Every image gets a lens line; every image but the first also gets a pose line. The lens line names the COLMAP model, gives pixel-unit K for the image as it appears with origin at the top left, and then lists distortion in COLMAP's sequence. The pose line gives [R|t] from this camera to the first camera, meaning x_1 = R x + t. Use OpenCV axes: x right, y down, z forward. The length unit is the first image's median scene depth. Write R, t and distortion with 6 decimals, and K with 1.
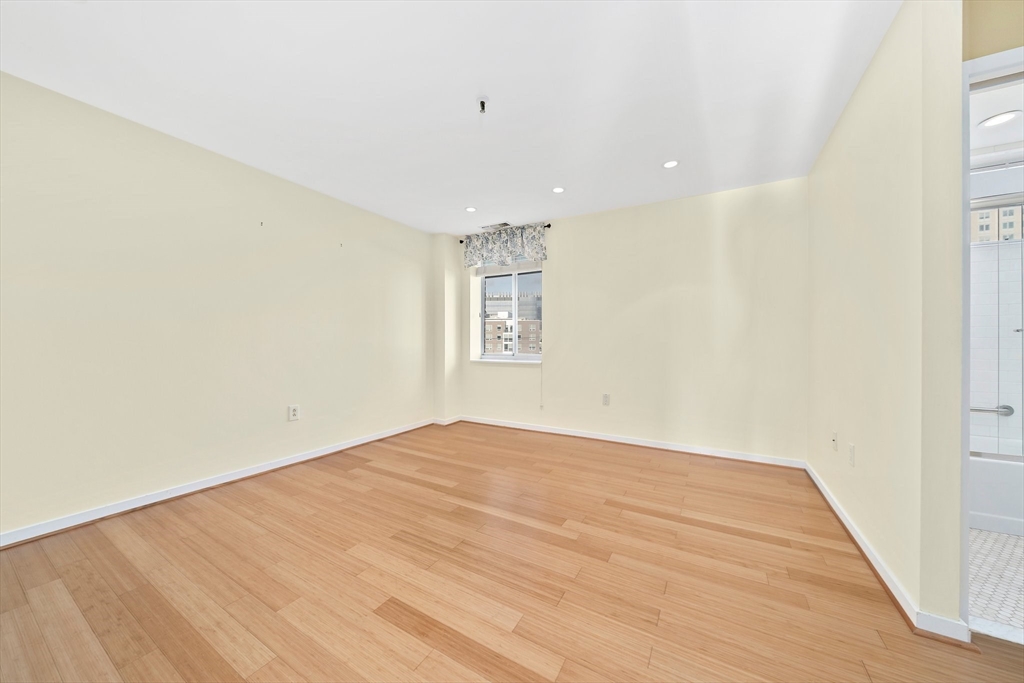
lens RADIAL K [[353.2, 0, 512.0], [0, 353.2, 341.5], [0, 0, 1]] dist [-0.000565, -0.000050]
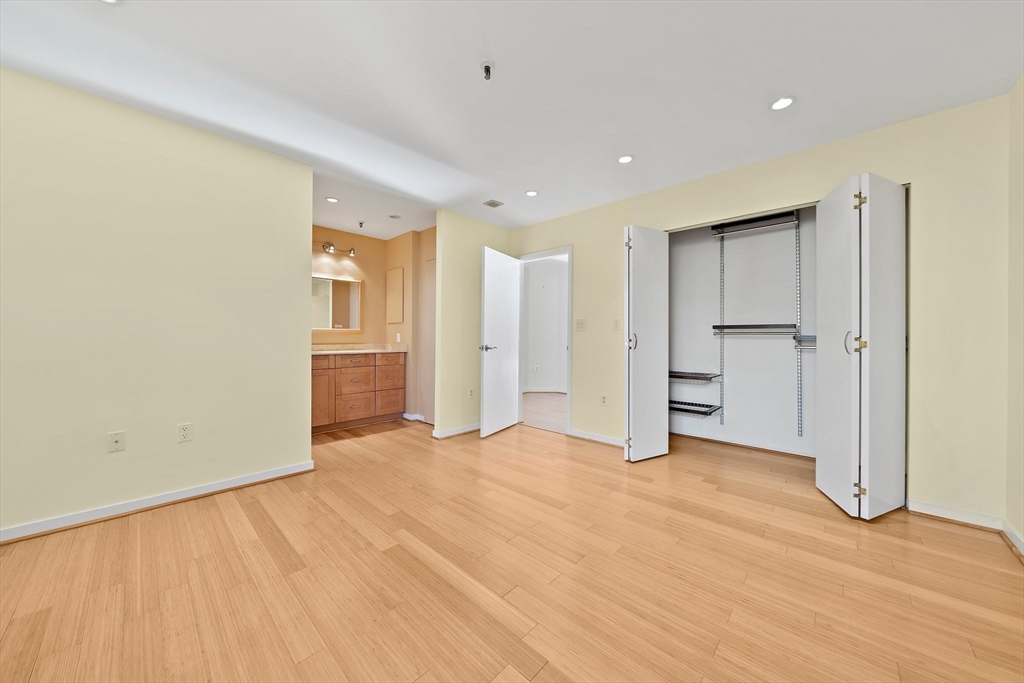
lens RADIAL K [[353.2, 0, 512.0], [0, 353.2, 341.5], [0, 0, 1]] dist [-0.000565, -0.000050]
pose [[-0.973544, -0.007363, 0.228379, -0.354588], [-0.006107, 0.999962, 0.006205, -0.000267], [-0.228416, 0.004646, -0.973553, 1.865825]]
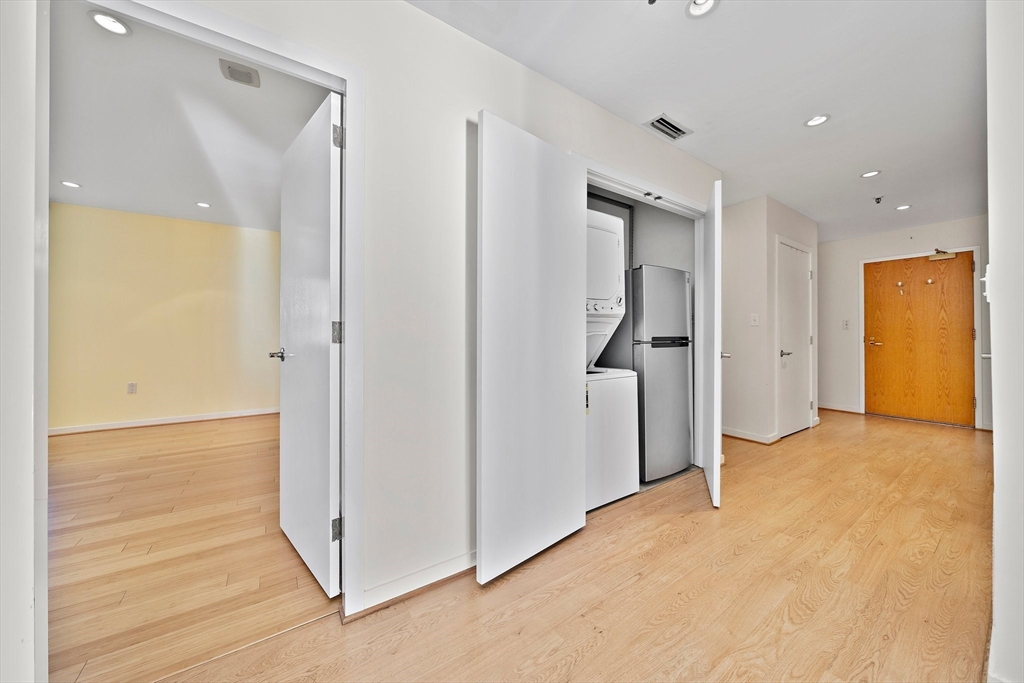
lens RADIAL K [[353.2, 0, 512.0], [0, 353.2, 341.5], [0, 0, 1]] dist [-0.000565, -0.000050]
pose [[0.435402, -0.003557, 0.900229, -0.361920], [-0.007125, 0.999947, 0.007397, 0.006019], [-0.900208, -0.009635, 0.435354, -0.939325]]
